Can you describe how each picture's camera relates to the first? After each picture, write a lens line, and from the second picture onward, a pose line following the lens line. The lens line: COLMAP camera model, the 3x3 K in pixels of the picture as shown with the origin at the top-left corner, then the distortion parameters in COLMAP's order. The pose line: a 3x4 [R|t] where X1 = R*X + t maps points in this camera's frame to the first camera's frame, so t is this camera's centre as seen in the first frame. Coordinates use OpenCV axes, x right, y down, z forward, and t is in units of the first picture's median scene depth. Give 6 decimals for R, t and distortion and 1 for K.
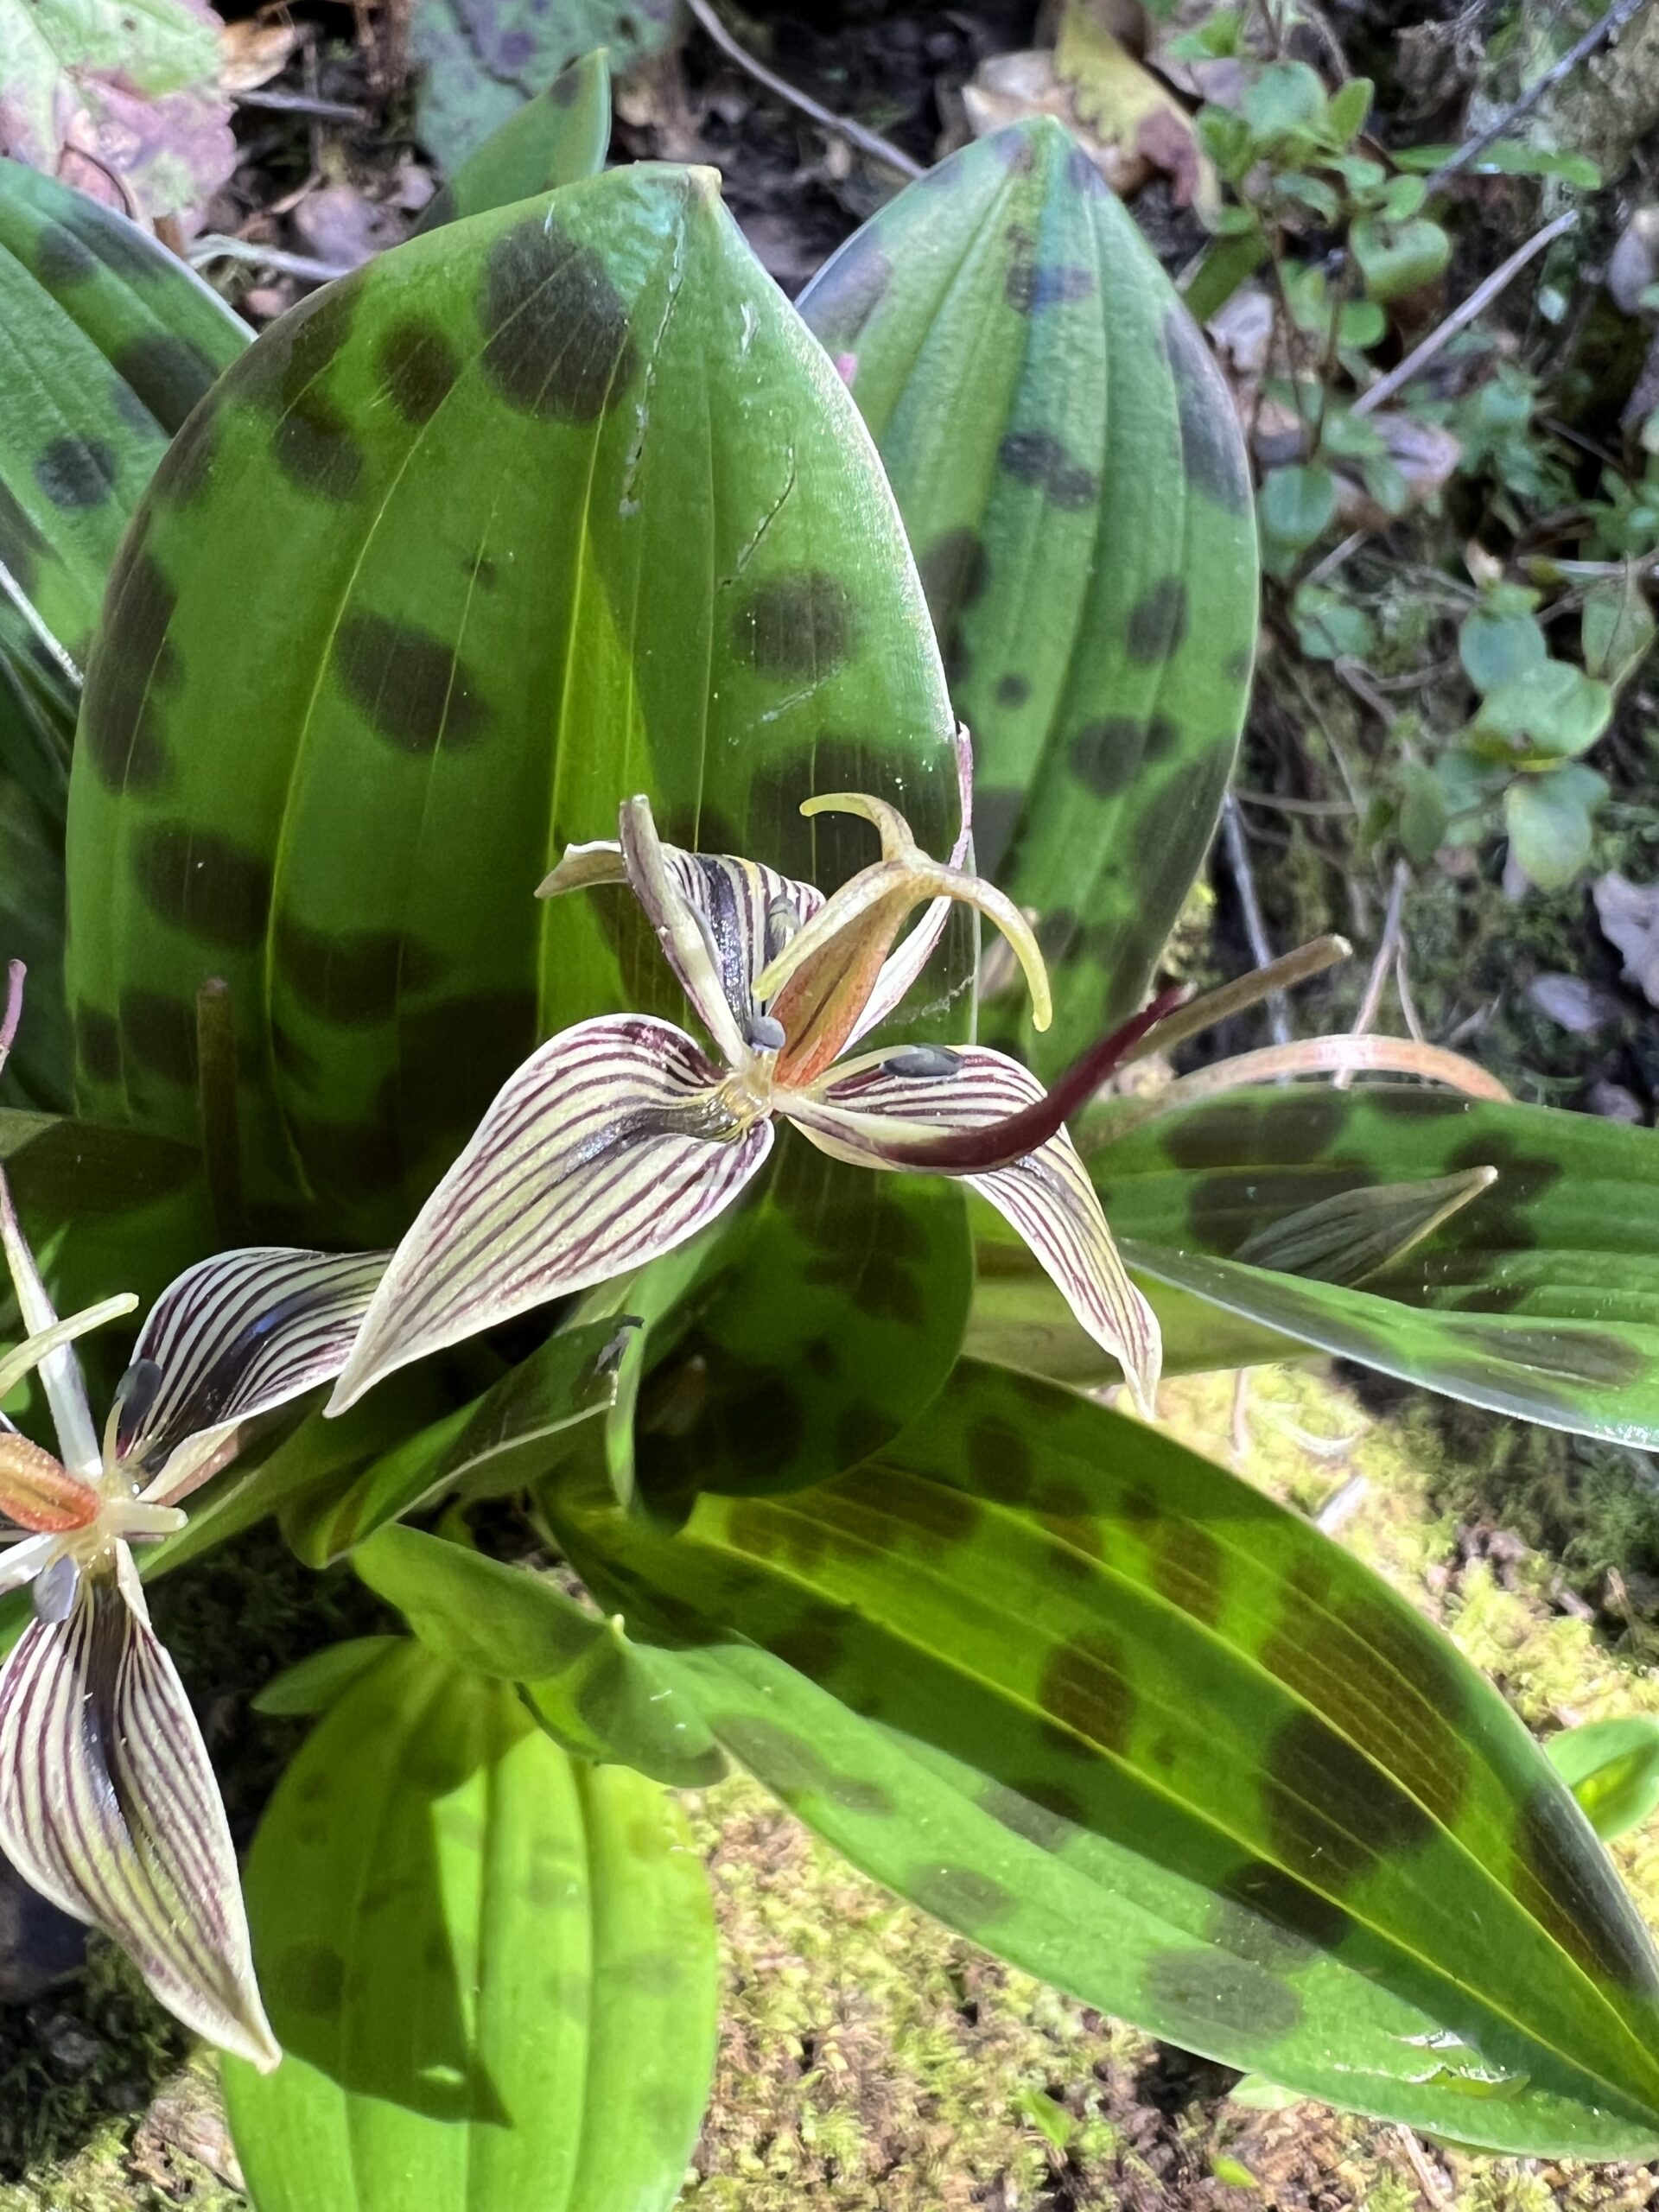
lens RADIAL K [[1646.5, 0, 769.3], [0, 1646.5, 1017.6], [0, 0, 1]] dist [-0.004623, 0.003573]
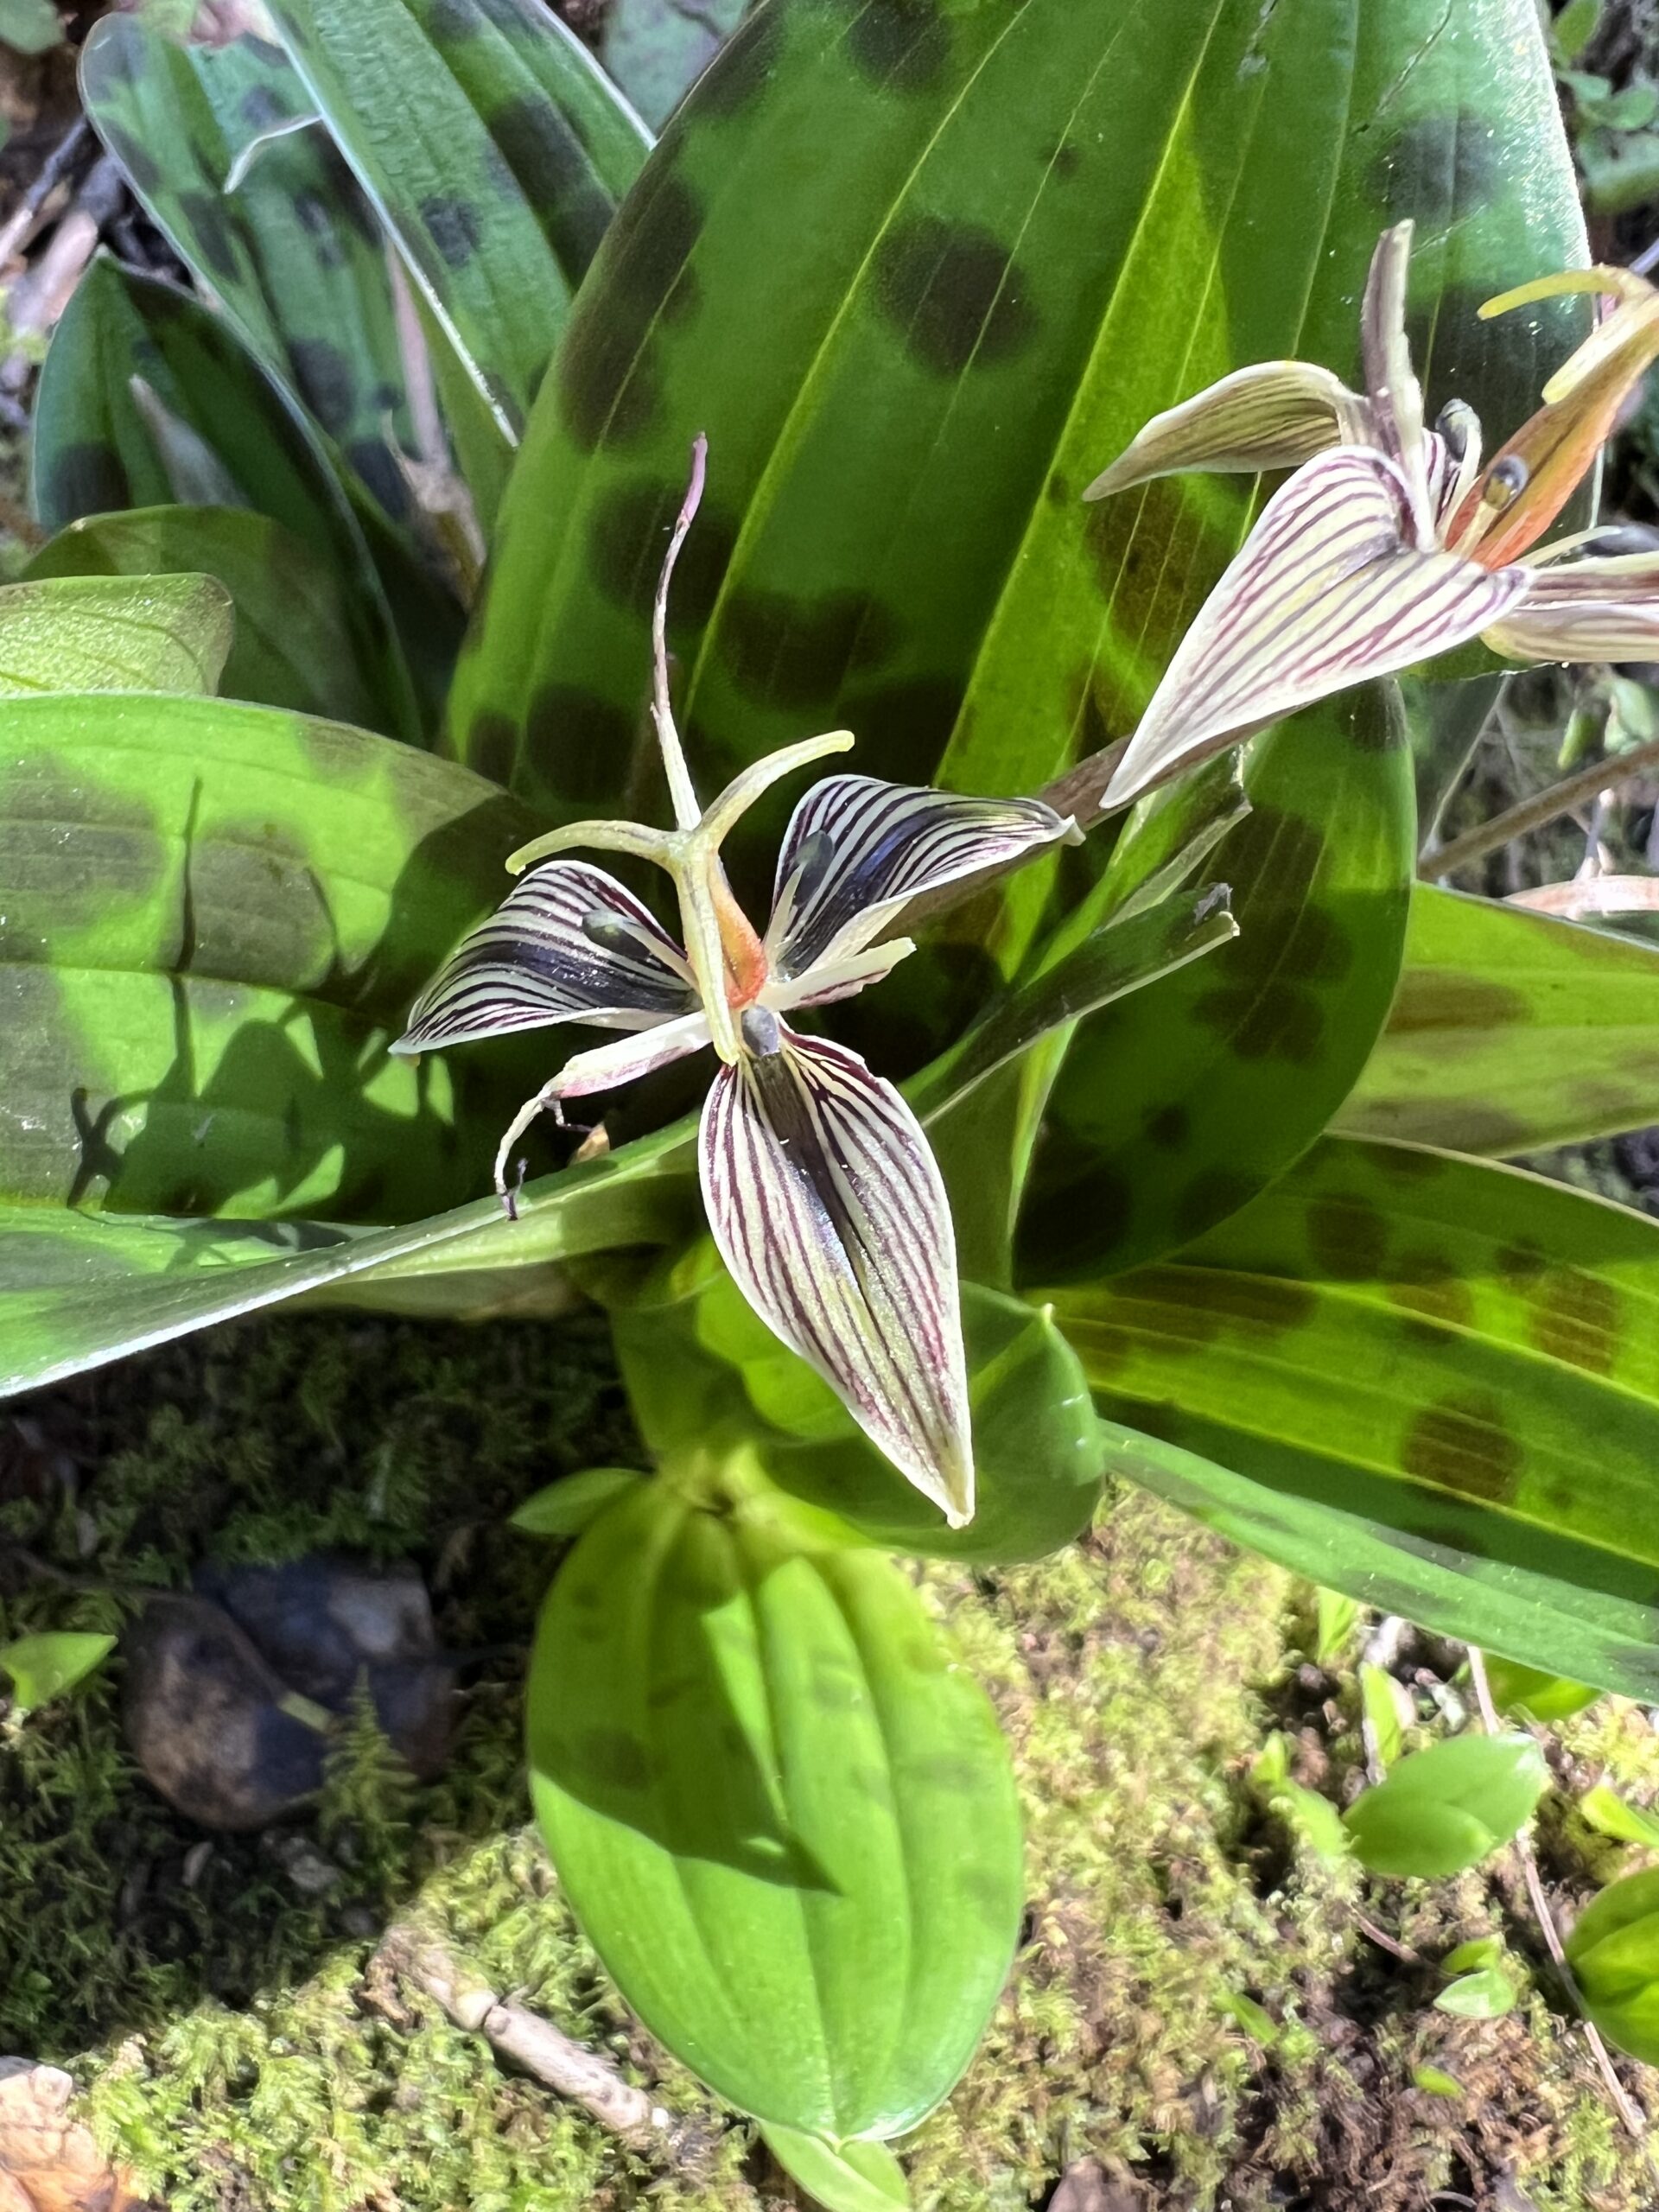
lens RADIAL K [[1646.5, 0, 785.1], [0, 1646.5, 1014.4], [0, 0, 1]] dist [-0.004623, 0.003573]
pose [[0.999495, 0.030336, -0.009511, -0.180232], [-0.030559, 0.999238, -0.024277, 0.159660], [0.008767, 0.024555, 0.999660, 0.003962]]
